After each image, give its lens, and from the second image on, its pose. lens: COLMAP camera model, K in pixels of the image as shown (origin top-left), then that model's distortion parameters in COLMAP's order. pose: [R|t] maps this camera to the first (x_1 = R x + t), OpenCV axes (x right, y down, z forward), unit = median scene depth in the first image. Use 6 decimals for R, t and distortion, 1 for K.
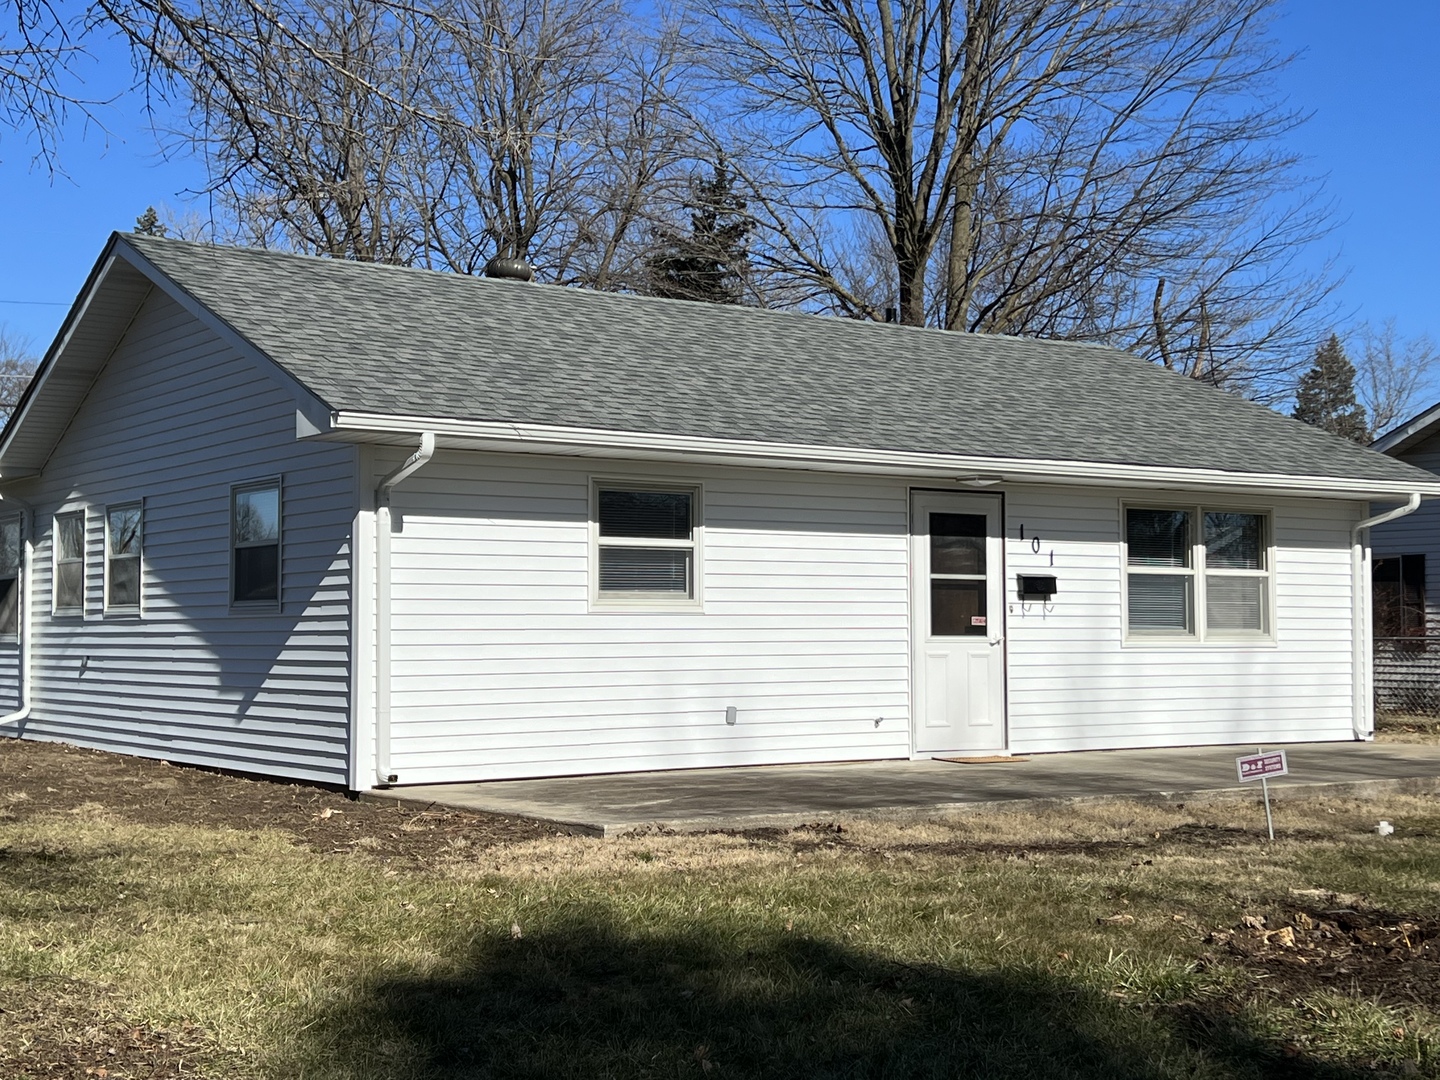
lens RADIAL K [[1941.1, 0, 684.9], [0, 1941.1, 534.2], [0, 0, 1]] dist [0.192666, -0.015568]
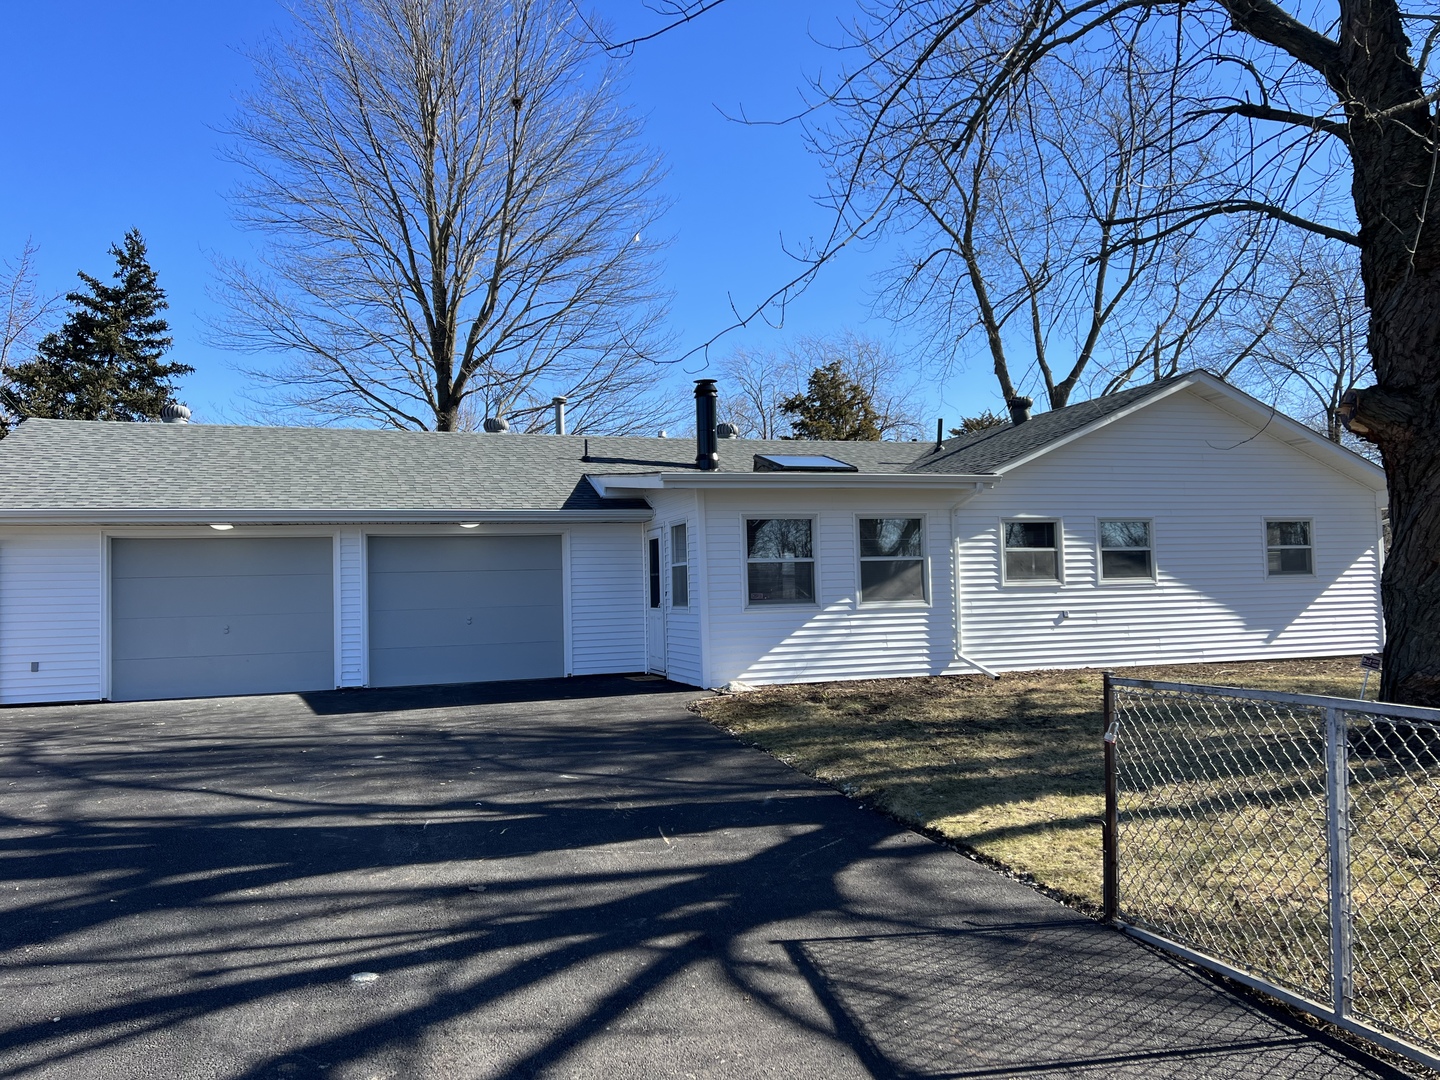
lens RADIAL K [[1079.7, 0, 720.0], [0, 1079.7, 540.0], [0, 0, 1]] dist [0.068293, -0.113863]
pose [[0.271175, 0.040048, 0.961697, -1.343077], [-0.023088, 0.999117, -0.035096, 0.046320], [-0.962253, -0.012687, 0.271860, 1.140746]]
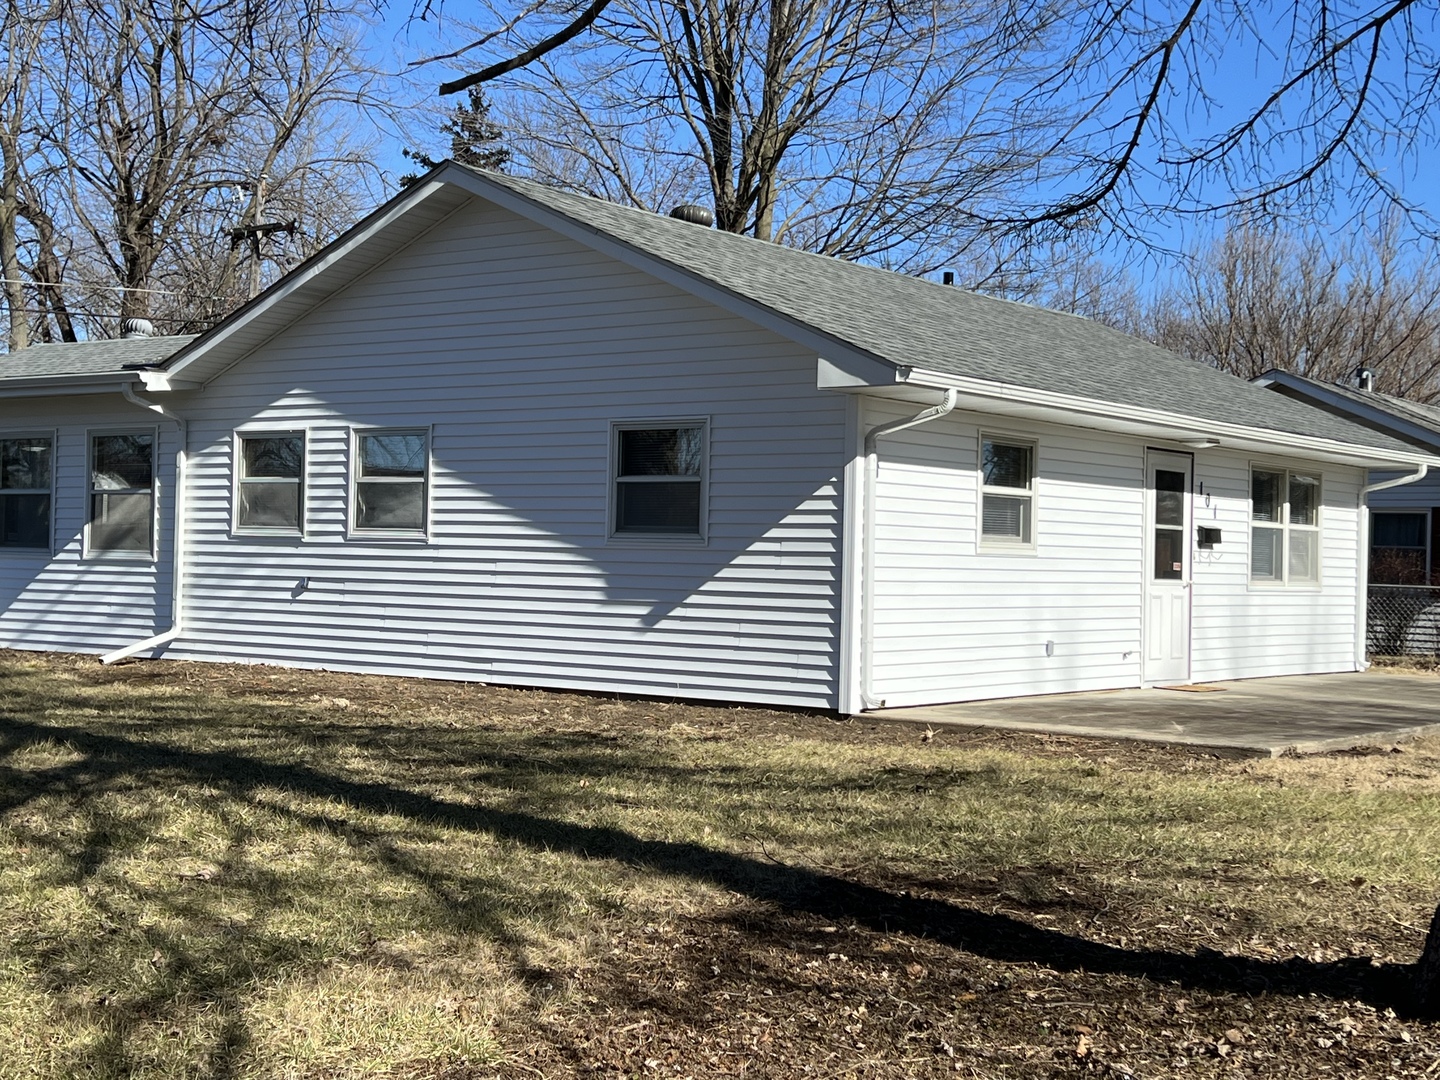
lens RADIAL K [[1941.1, 0, 684.9], [0, 1941.1, 534.2], [0, 0, 1]] dist [0.192666, -0.015568]
pose [[0.949193, 0.027844, 0.313461, -0.477782], [-0.040386, 0.998619, 0.033591, -0.000978], [-0.312093, -0.044543, 0.949007, 0.005971]]
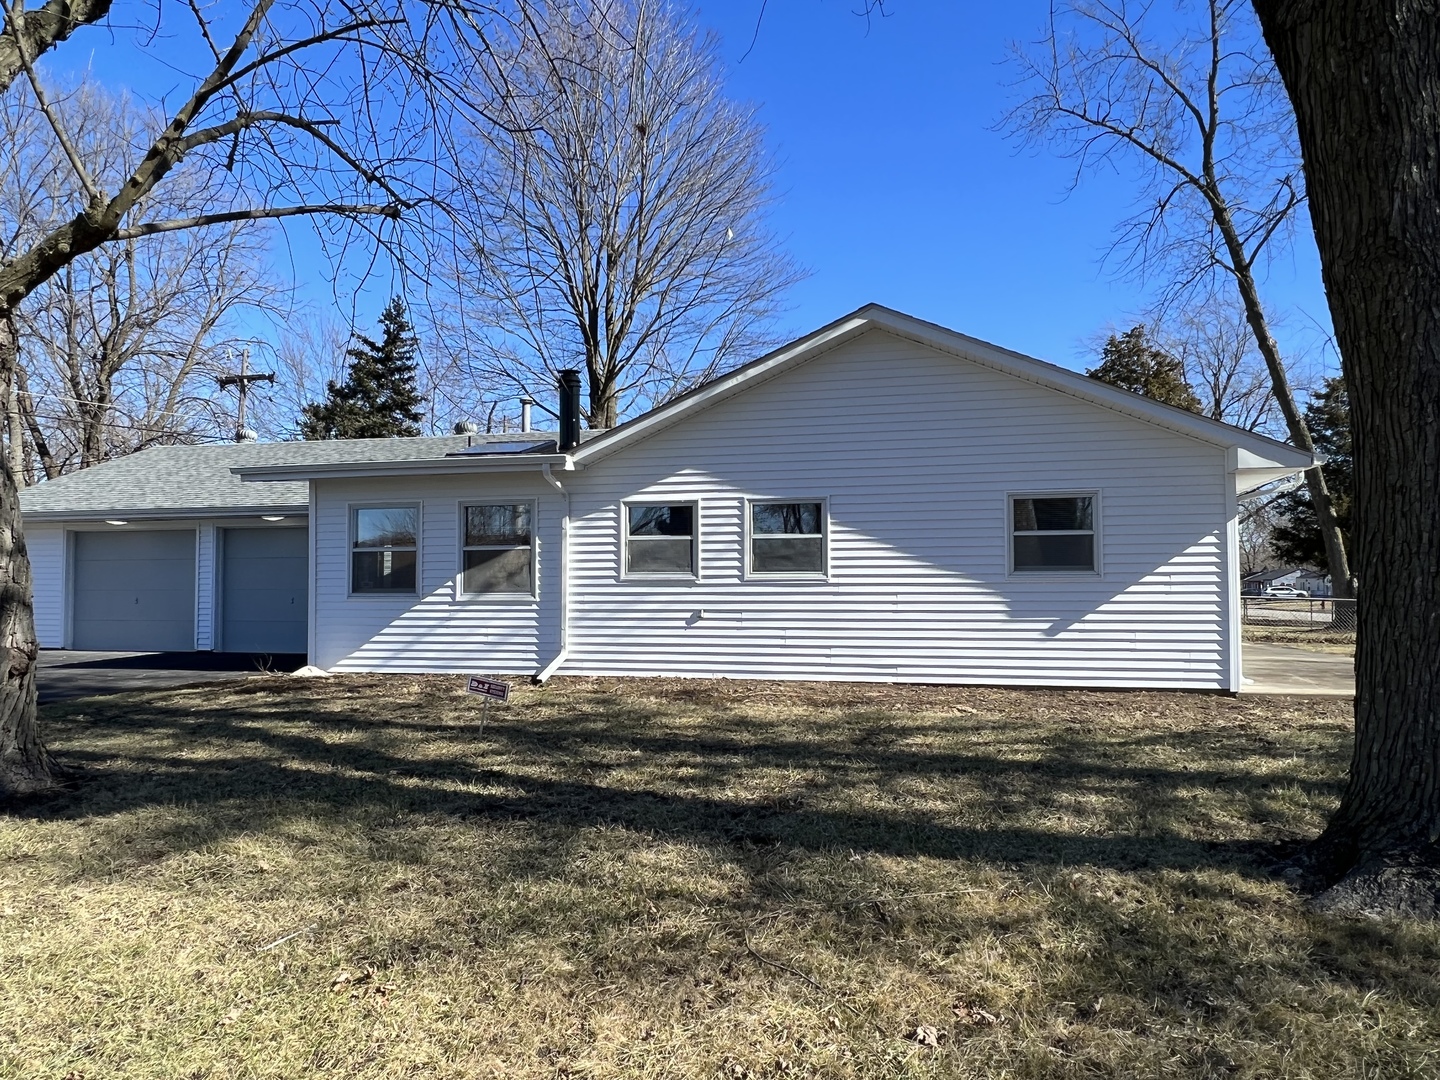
lens RADIAL K [[976.9, 0, 720.0], [0, 976.9, 540.0], [0, 0, 1]] dist [0.038351, -0.076574]
pose [[0.746383, 0.026088, 0.665006, -0.813876], [-0.029268, 0.999551, -0.006363, 0.020216], [-0.664873, -0.014714, 0.746811, 0.550569]]
